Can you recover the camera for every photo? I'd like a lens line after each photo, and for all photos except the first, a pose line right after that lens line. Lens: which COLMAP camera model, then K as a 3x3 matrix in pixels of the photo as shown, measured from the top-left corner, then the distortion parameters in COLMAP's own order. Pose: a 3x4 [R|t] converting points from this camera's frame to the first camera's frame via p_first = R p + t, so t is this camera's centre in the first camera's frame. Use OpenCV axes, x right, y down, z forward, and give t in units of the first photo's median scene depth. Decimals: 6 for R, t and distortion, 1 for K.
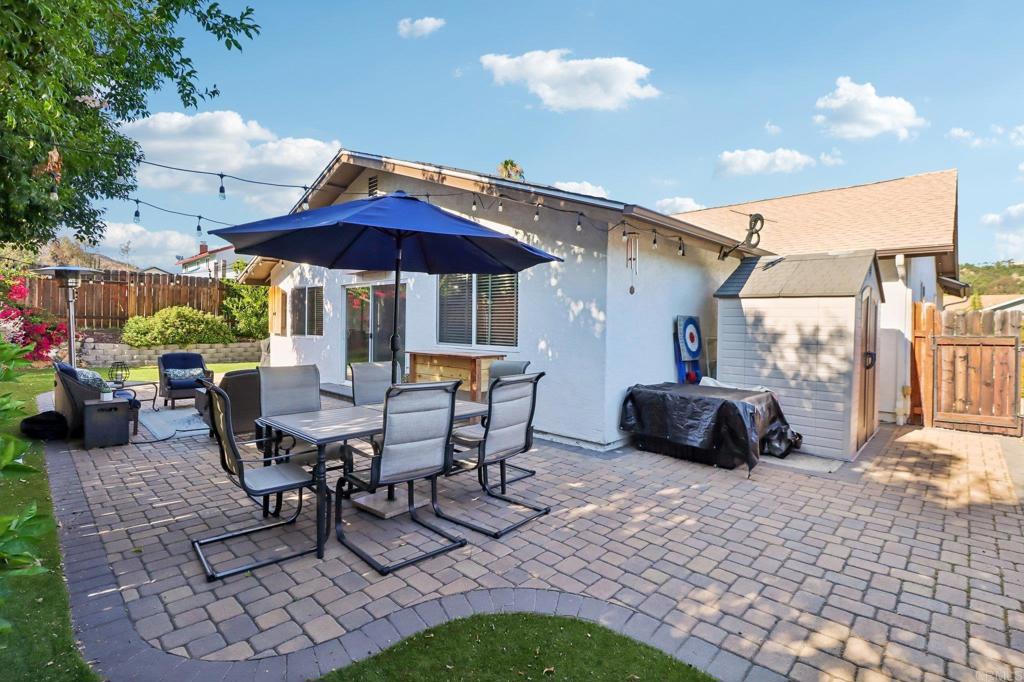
lens RADIAL K [[476.4, 0, 516.5], [0, 476.4, 332.3], [0, 0, 1]] dist [-0.002401, -0.005504]
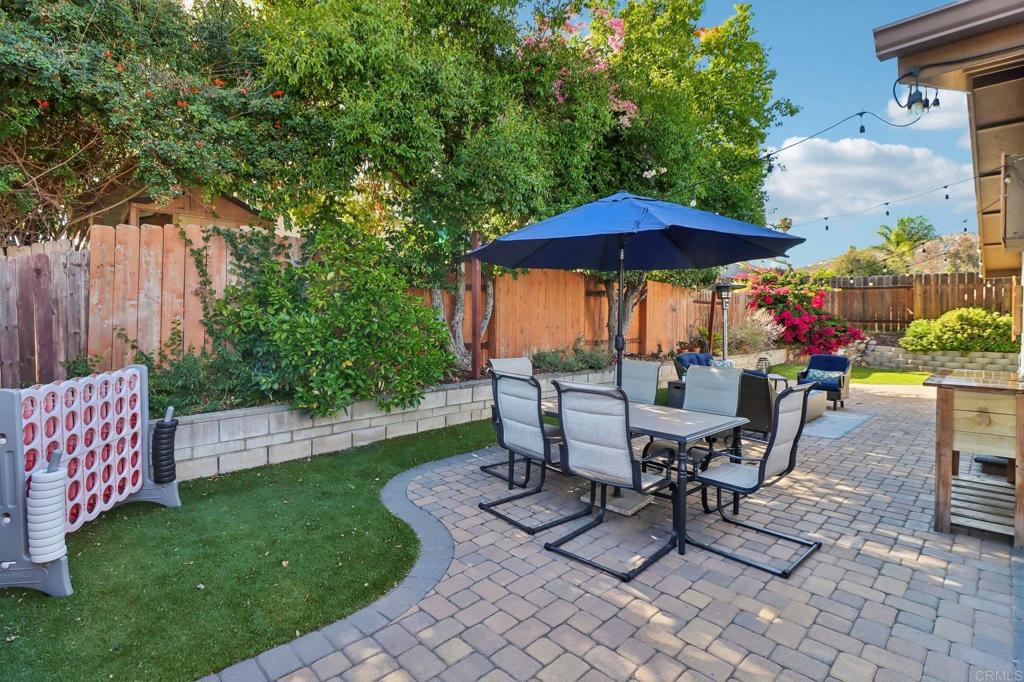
lens RADIAL K [[476.4, 0, 516.9], [0, 476.4, 336.9], [0, 0, 1]] dist [-0.002401, -0.005504]
pose [[-0.035537, 0.022194, -0.999122, 0.732261], [-0.023427, 0.999460, 0.023034, -0.007486], [0.999094, 0.024225, -0.034998, 0.785775]]
